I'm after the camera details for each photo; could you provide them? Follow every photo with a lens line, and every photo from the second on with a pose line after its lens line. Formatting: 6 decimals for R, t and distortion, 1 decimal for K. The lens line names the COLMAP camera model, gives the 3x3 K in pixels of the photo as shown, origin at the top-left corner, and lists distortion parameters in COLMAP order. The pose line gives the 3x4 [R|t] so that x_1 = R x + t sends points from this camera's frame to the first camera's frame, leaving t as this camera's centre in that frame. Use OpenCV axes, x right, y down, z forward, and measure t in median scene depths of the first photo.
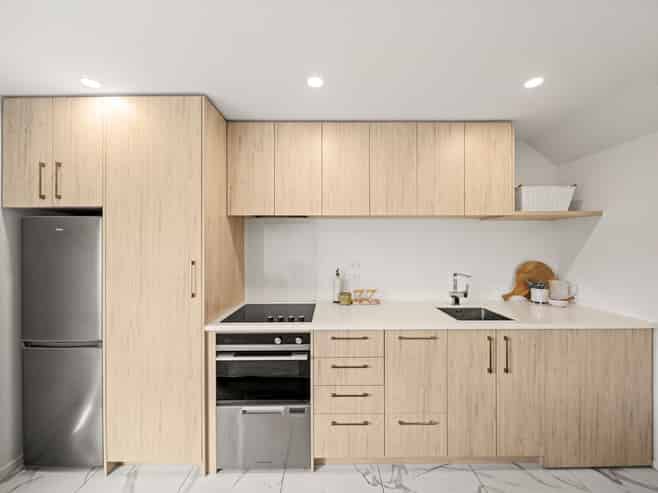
lens RADIAL K [[266.7, 0, 326.4], [0, 266.7, 242.4], [0, 0, 1]] dist [0.002419, 0.000097]
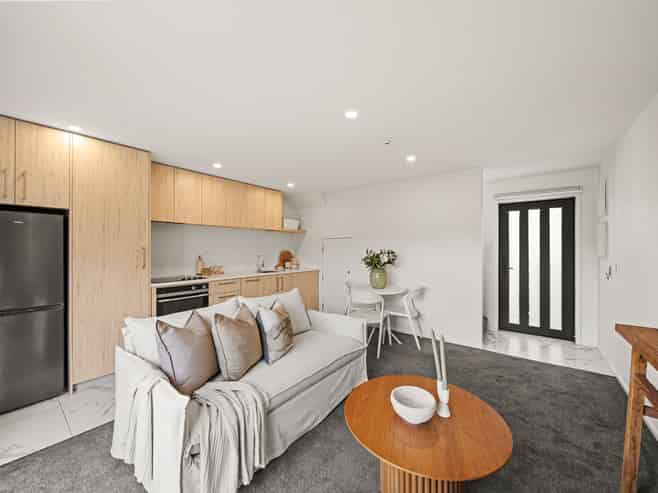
lens RADIAL K [[266.7, 0, 331.0], [0, 266.7, 249.9], [0, 0, 1]] dist [0.002419, 0.000097]
pose [[0.616354, -0.001059, 0.787469, -0.920243], [0.001691, 0.999999, 0.000021, 0.075683], [-0.787468, 0.001319, 0.616355, -0.836053]]
